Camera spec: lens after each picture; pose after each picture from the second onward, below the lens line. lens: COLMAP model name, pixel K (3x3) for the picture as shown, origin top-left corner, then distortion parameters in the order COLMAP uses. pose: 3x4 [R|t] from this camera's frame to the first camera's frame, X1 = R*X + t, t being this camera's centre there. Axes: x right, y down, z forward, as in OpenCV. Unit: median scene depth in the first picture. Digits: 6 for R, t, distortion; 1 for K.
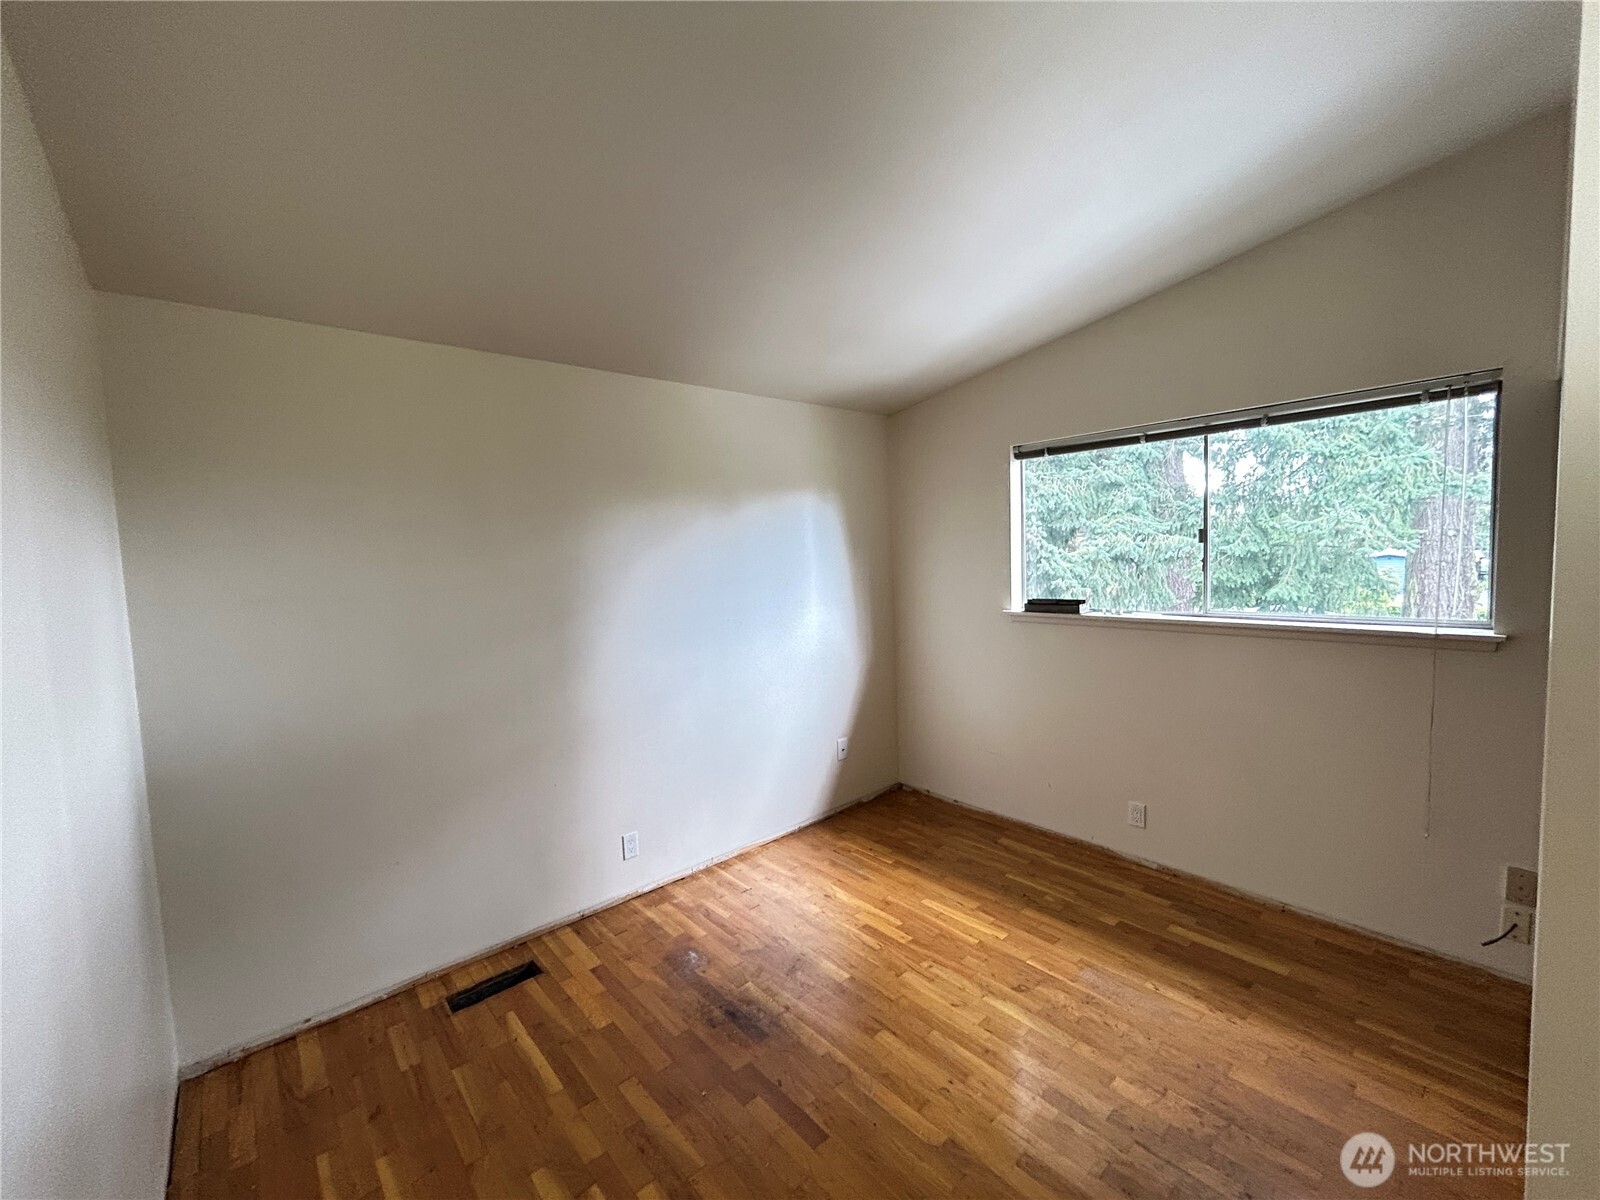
lens RADIAL K [[651.5, 0, 799.9], [0, 651.5, 602.1], [0, 0, 1]] dist [0.002686, -0.001868]
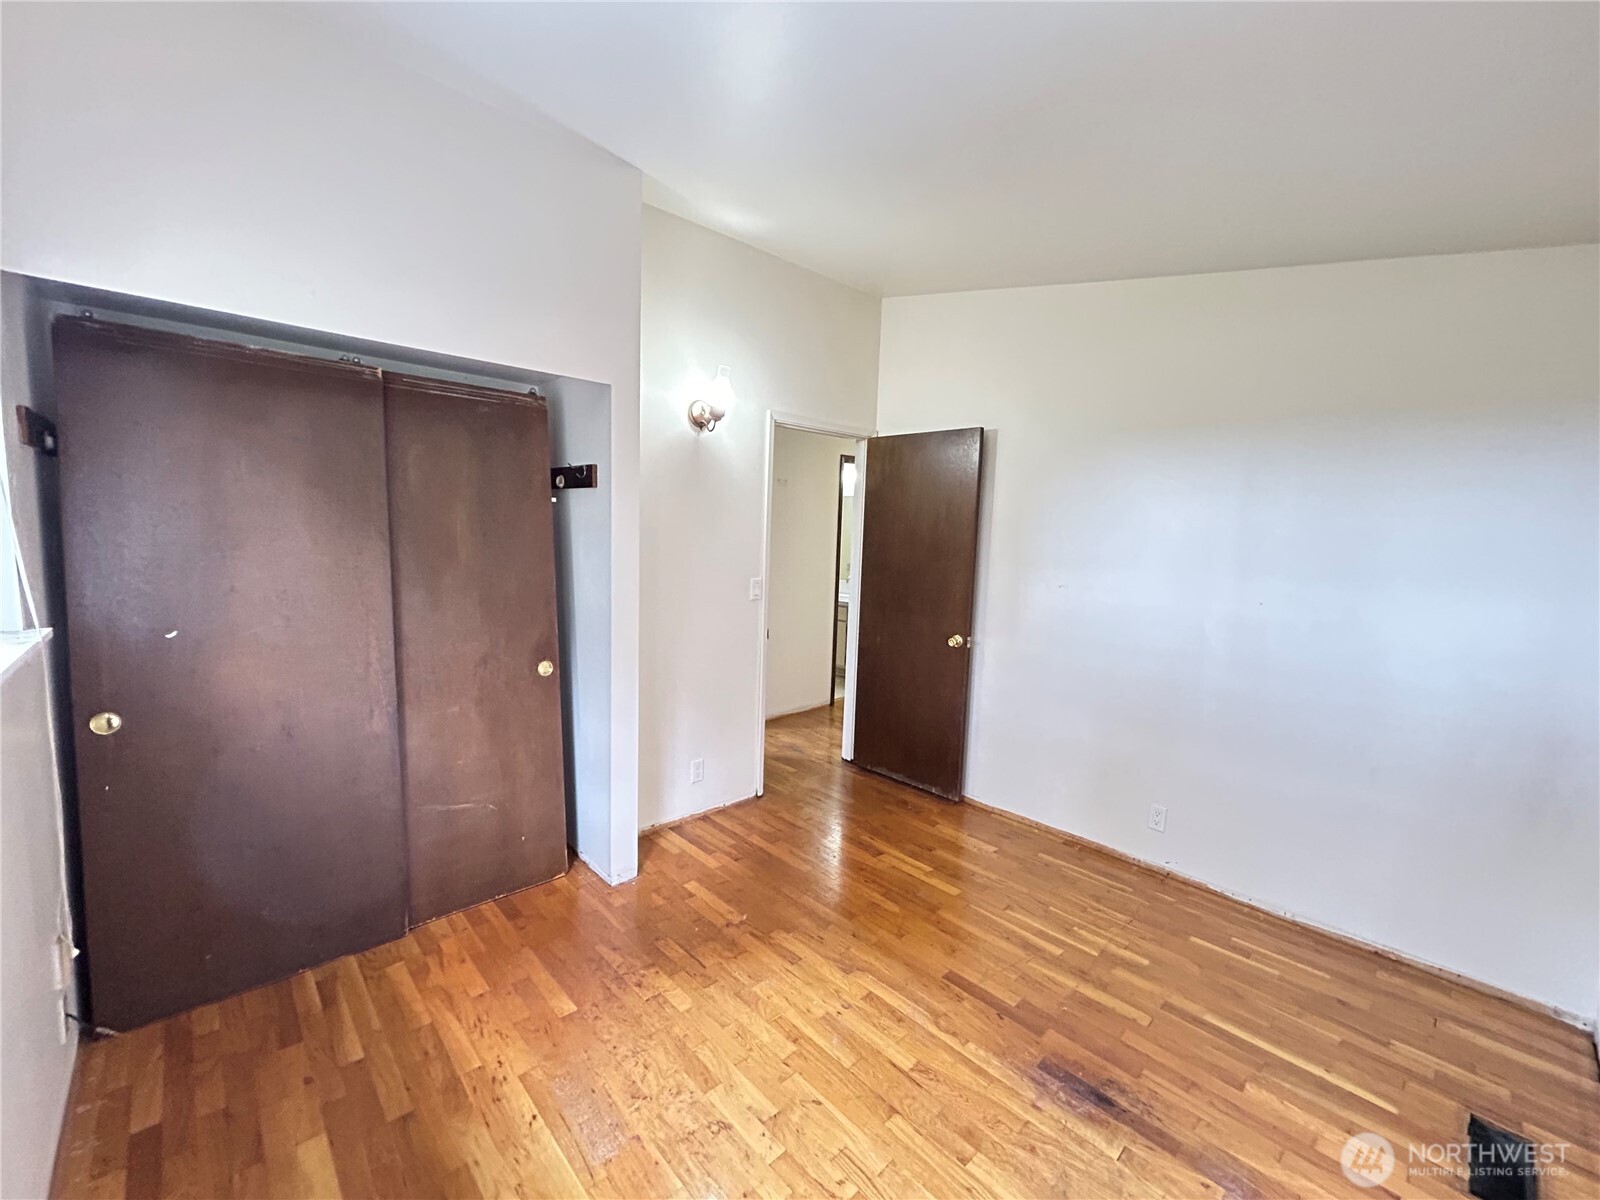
lens RADIAL K [[651.5, 0, 798.2], [0, 651.5, 596.3], [0, 0, 1]] dist [0.002686, -0.001868]
pose [[-0.999502, 0.007114, -0.030747, 0.311512], [0.001521, 0.983985, 0.178246, -0.114376], [0.031523, 0.178111, -0.983505, 1.836729]]
